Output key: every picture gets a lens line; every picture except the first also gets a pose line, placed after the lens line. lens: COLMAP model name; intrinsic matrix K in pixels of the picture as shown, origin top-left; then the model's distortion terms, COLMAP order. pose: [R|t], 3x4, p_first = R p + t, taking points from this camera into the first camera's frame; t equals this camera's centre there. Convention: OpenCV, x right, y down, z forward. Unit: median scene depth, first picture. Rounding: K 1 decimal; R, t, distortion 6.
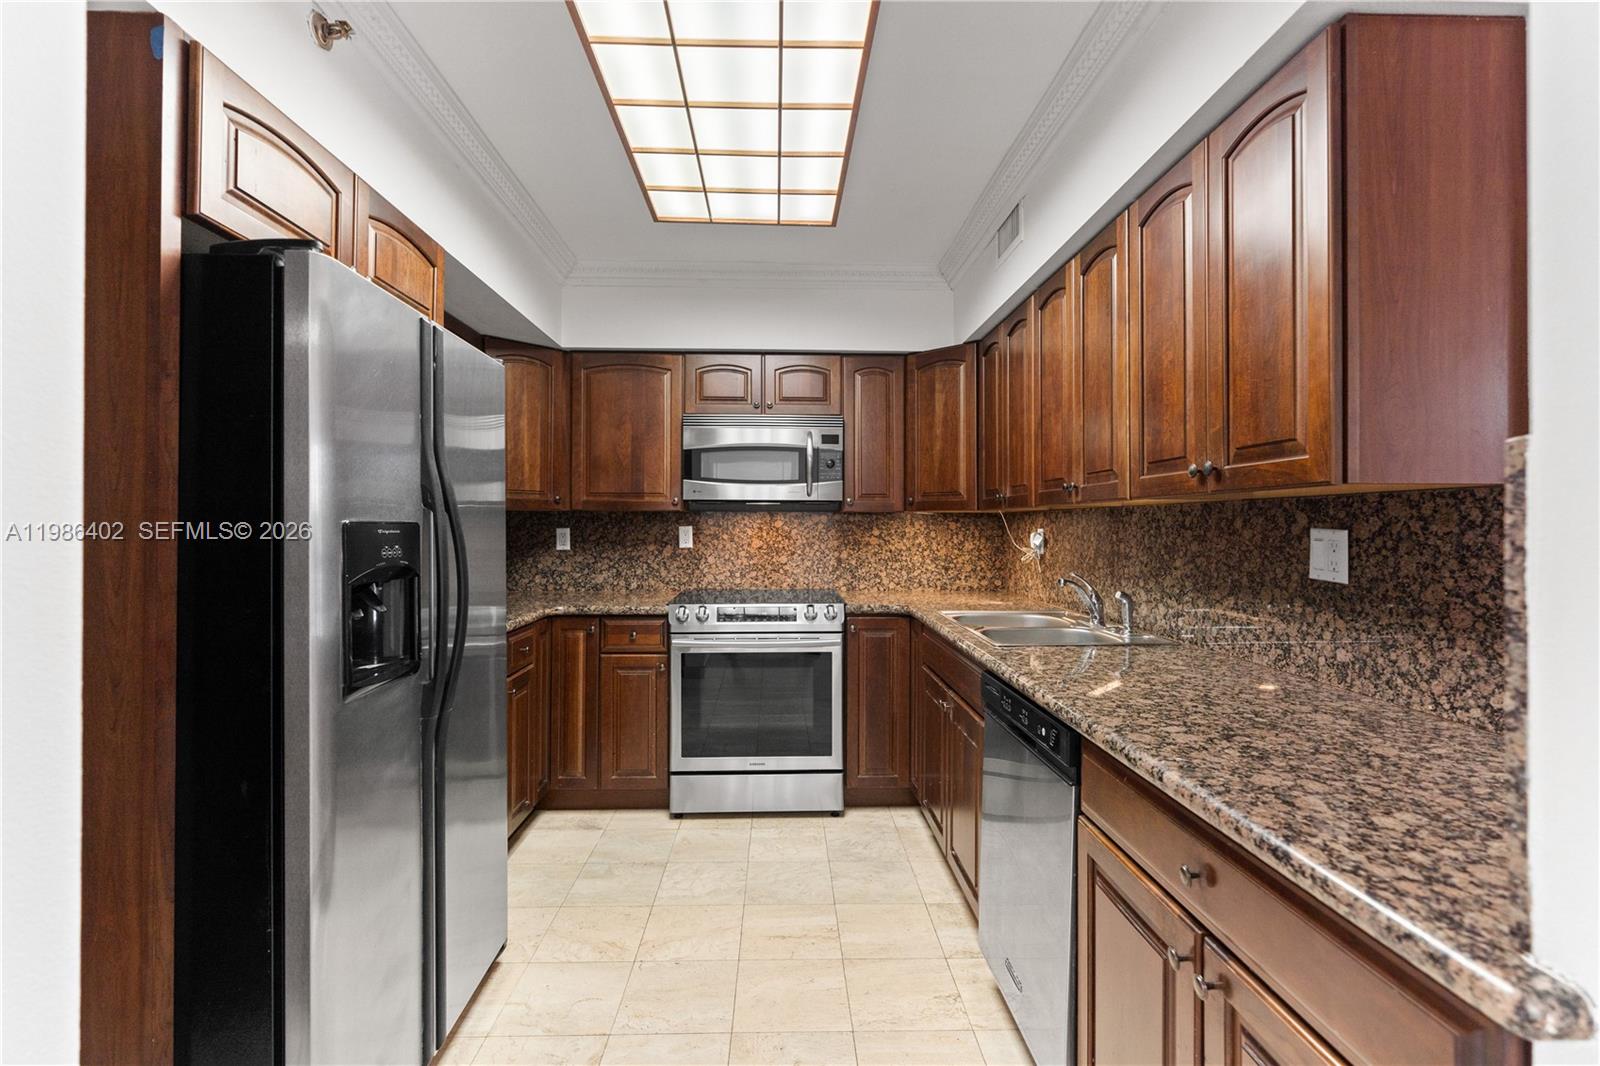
lens RADIAL K [[742.8, 0, 791.3], [0, 742.8, 538.5], [0, 0, 1]] dist [-0.005639, 0.001131]
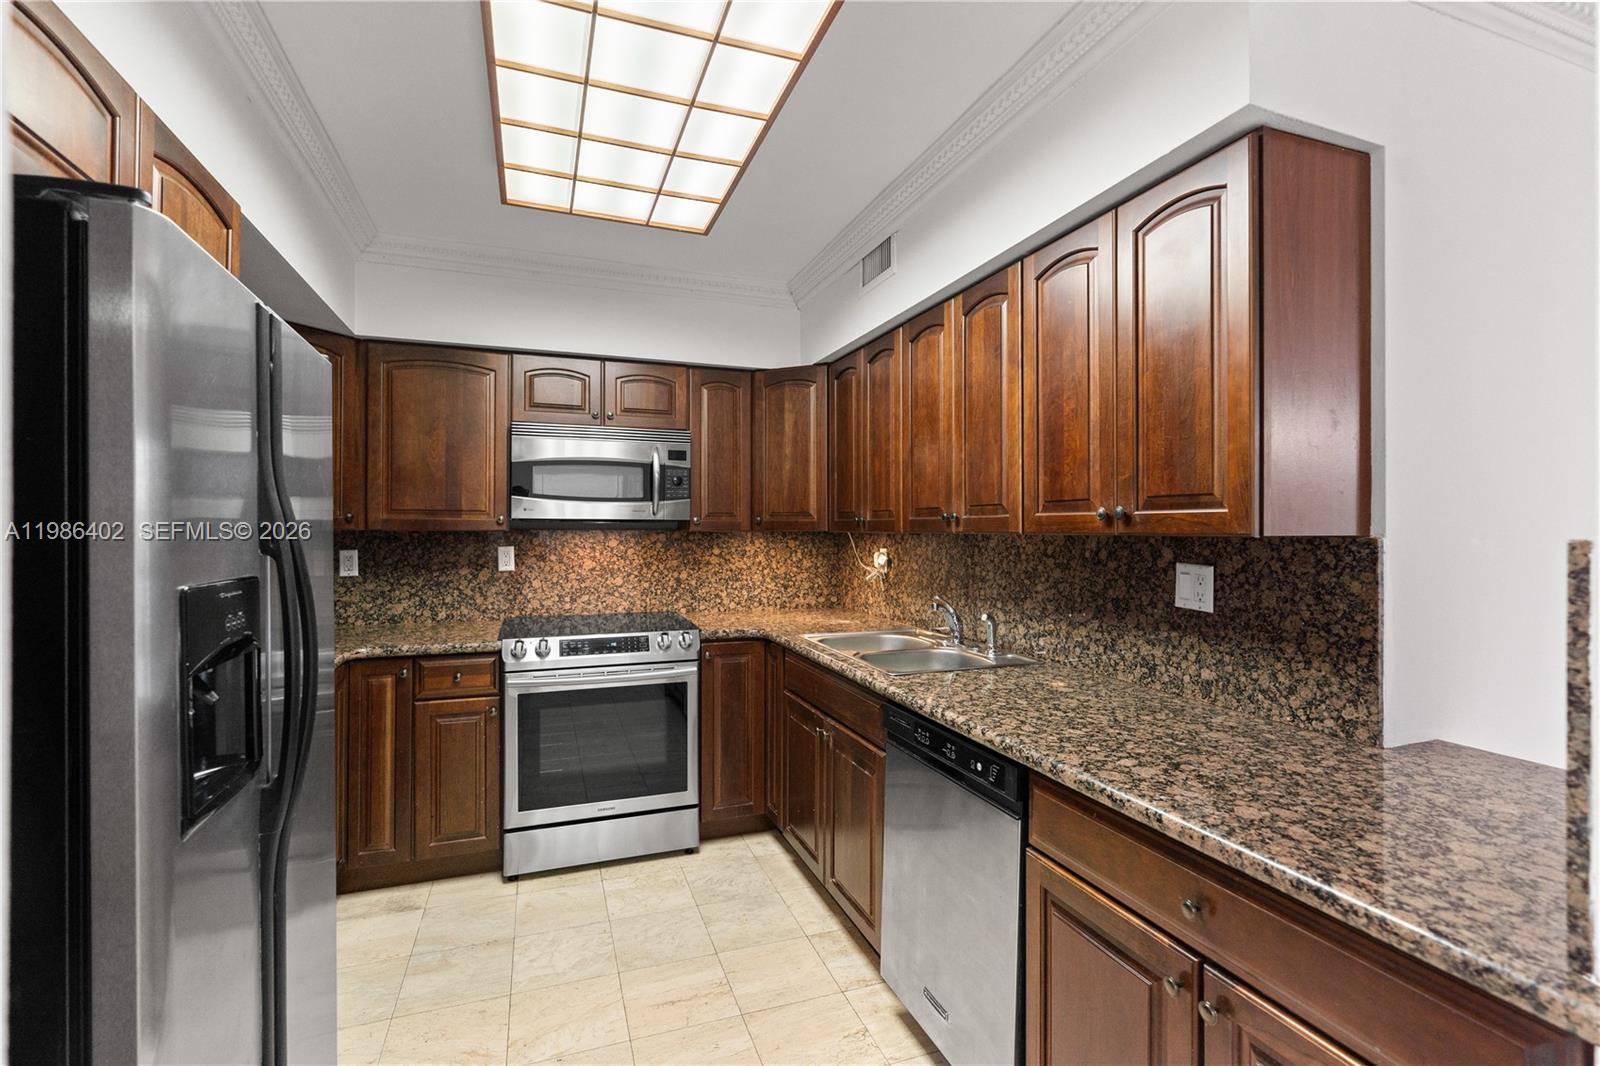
lens RADIAL K [[742.8, 0, 791.3], [0, 742.8, 538.5], [0, 0, 1]] dist [-0.005639, 0.001131]
pose [[0.946161, -0.005957, 0.323643, -0.149485], [0.005342, 0.999982, 0.002791, -0.037450], [-0.323654, -0.000912, 0.946175, 0.072749]]
